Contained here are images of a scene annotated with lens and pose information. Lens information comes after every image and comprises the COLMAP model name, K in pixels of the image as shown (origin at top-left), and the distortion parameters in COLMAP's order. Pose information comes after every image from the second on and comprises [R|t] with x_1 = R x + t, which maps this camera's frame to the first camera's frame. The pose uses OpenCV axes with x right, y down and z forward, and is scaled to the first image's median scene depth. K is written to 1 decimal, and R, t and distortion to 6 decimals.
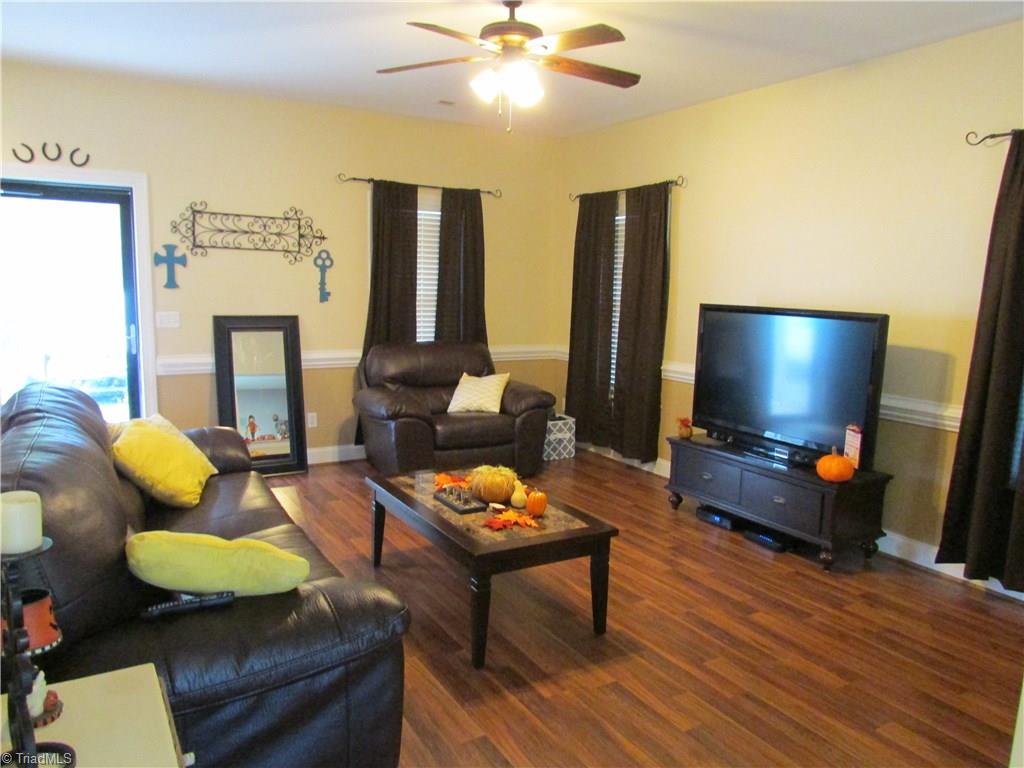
lens RADIAL K [[734.2, 0, 511.6], [0, 734.2, 387.7], [0, 0, 1]] dist [-0.032588, 0.020580]
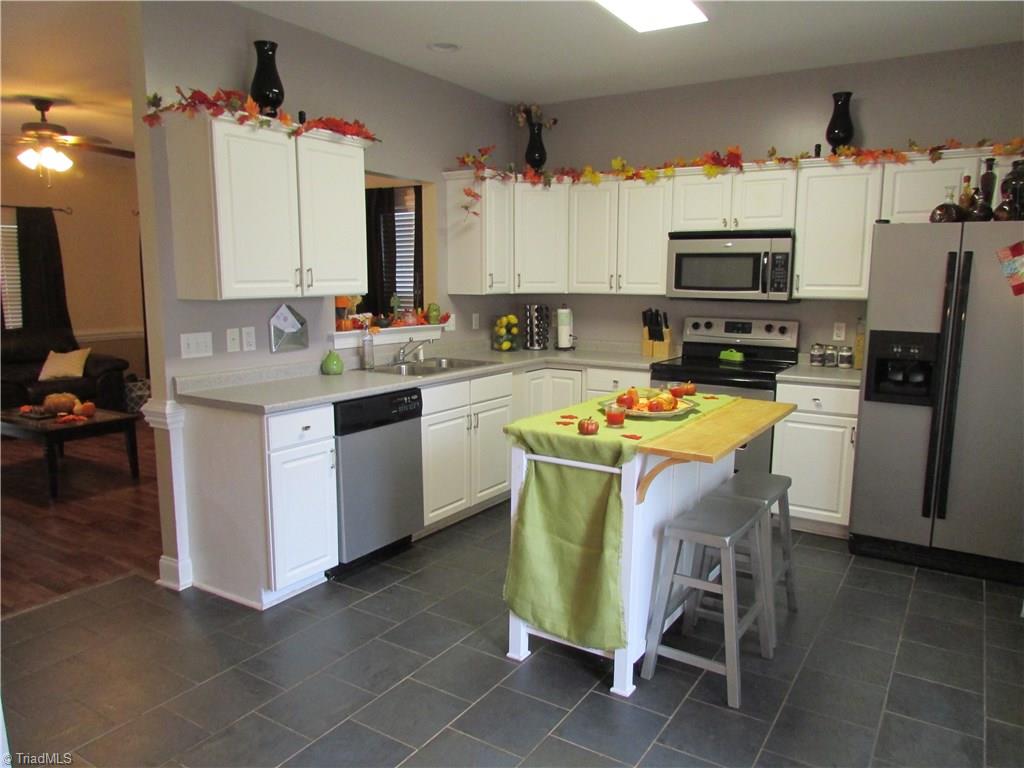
lens RADIAL K [[734.2, 0, 511.8], [0, 734.2, 383.8], [0, 0, 1]] dist [-0.032588, 0.020580]
pose [[0.894913, -0.090408, 0.436986, 0.103950], [0.087846, 0.995792, 0.026117, 0.081543], [-0.437509, 0.015015, 0.899089, -0.543458]]
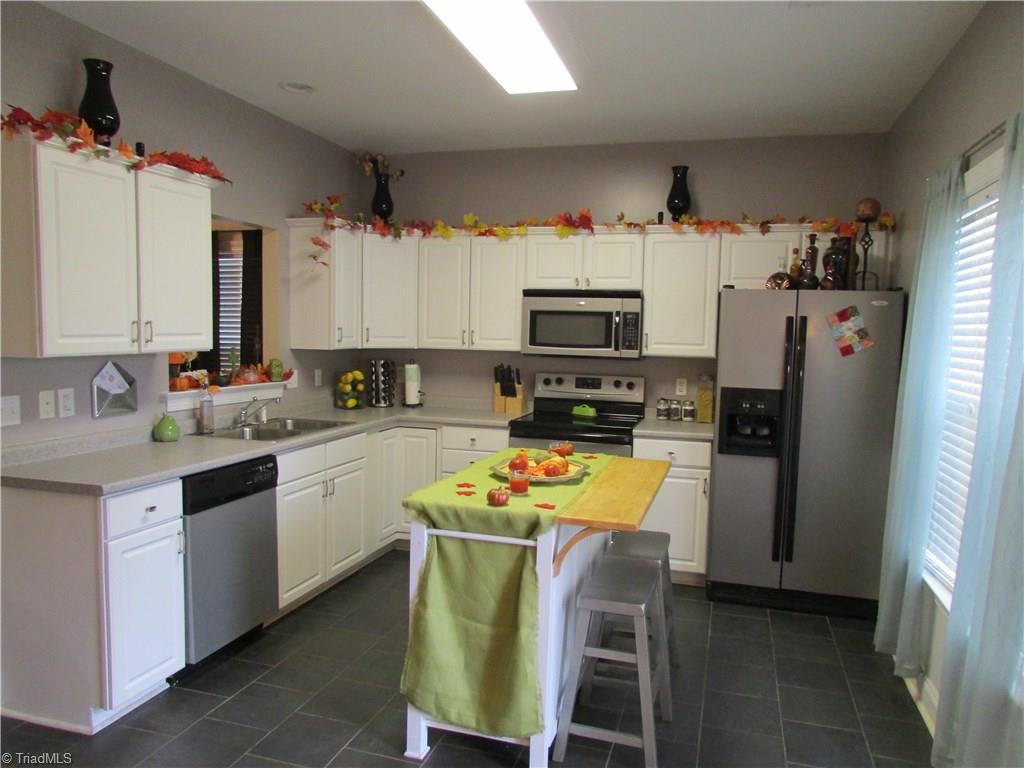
lens RADIAL K [[734.2, 0, 513.4], [0, 734.2, 382.2], [0, 0, 1]] dist [-0.032588, 0.020580]
pose [[0.740061, -0.064202, 0.669469, 0.065675], [0.099895, 0.994885, -0.015019, 0.064185], [-0.665080, 0.077991, 0.742689, -0.482311]]
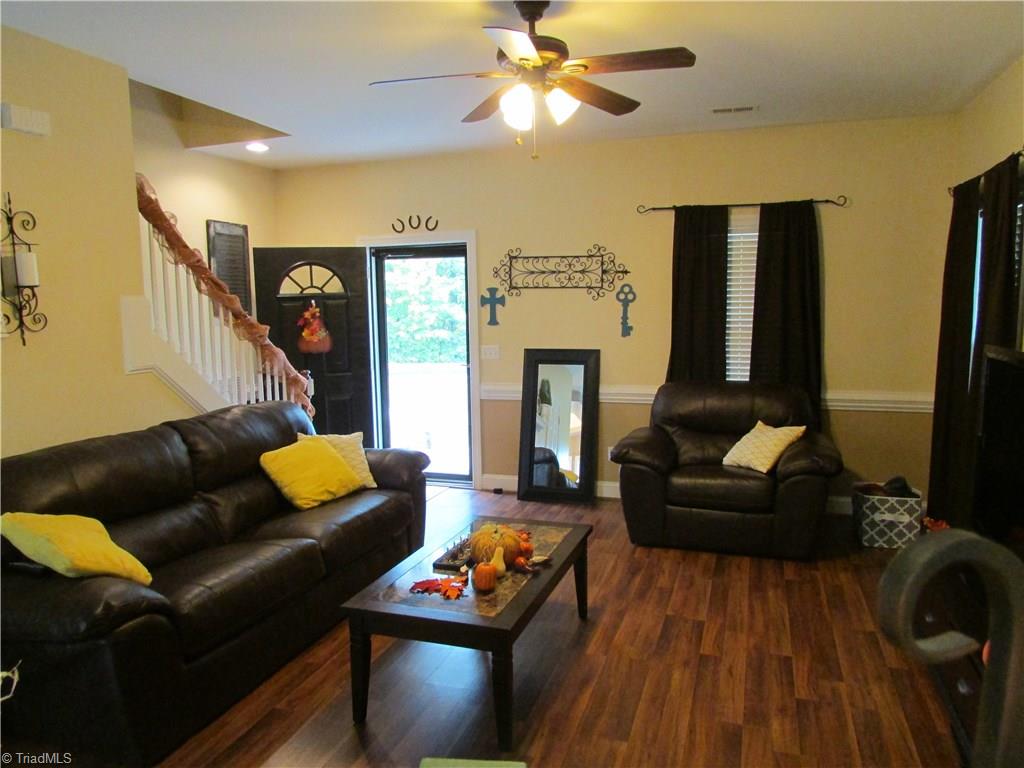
lens RADIAL K [[734.2, 0, 509.0], [0, 734.2, 380.9], [0, 0, 1]] dist [-0.032588, 0.020580]
pose [[0.649862, 0.047891, -0.758541, 0.408974], [-0.077833, 0.996959, -0.003737, -0.042836], [0.756056, 0.061468, 0.651614, 0.249176]]
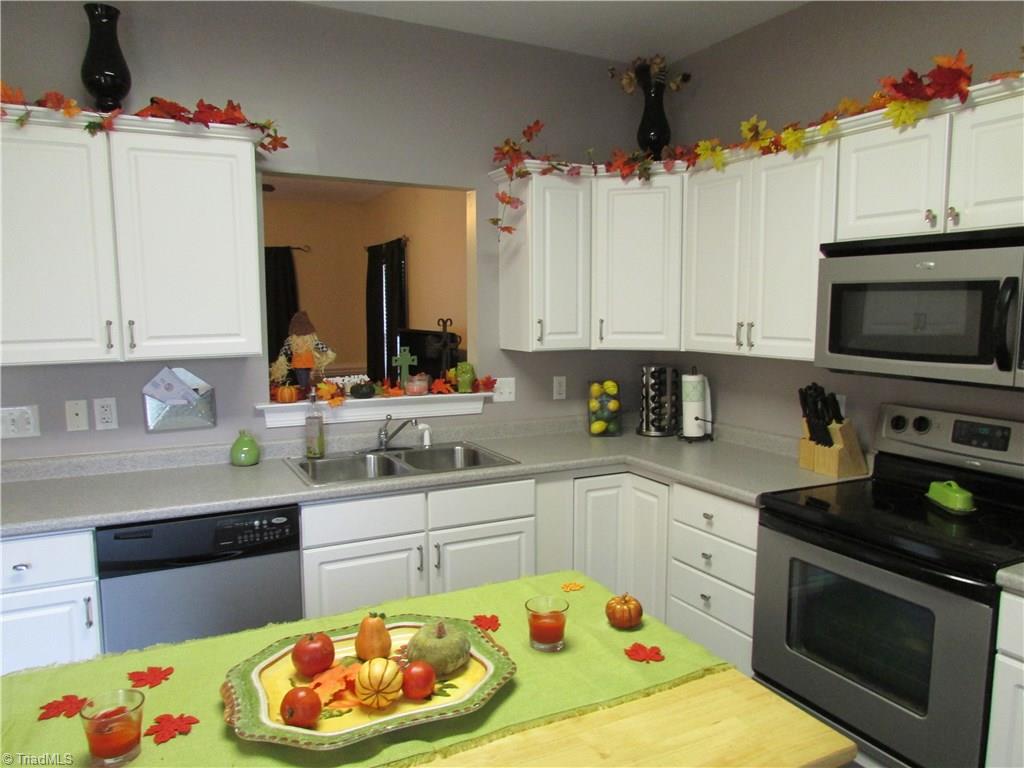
lens RADIAL K [[734.2, 0, 512.6], [0, 734.2, 384.8], [0, 0, 1]] dist [-0.032588, 0.020580]
pose [[0.997268, -0.024627, -0.069643, 0.496811], [0.021909, 0.998979, -0.039519, 0.042934], [0.070545, 0.037885, 0.996789, -0.311213]]
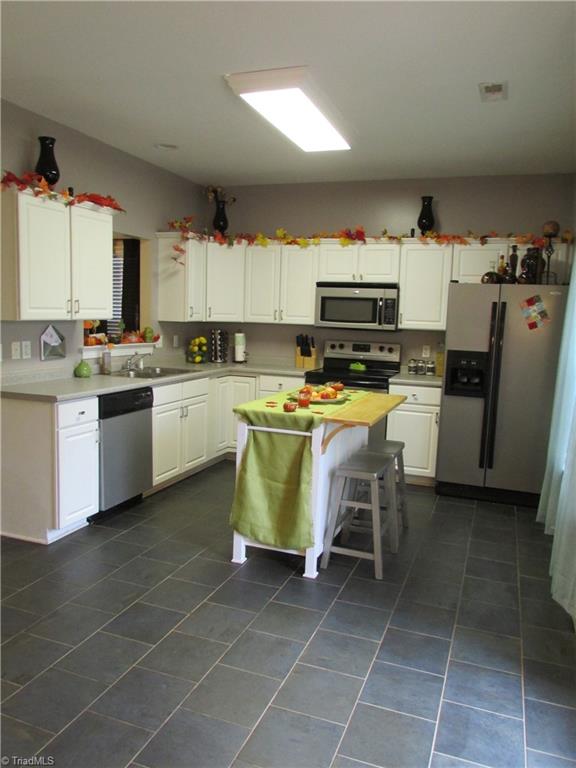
lens RADIAL K [[594.7, 0, 284.9], [0, 594.7, 377.6], [0, 0, 1]] dist [-0.035863, 0.017158]
pose [[0.780919, -0.073202, 0.620328, -0.022915], [0.082887, 0.996471, 0.013244, 0.088174], [-0.619108, 0.041074, 0.784231, -0.610972]]
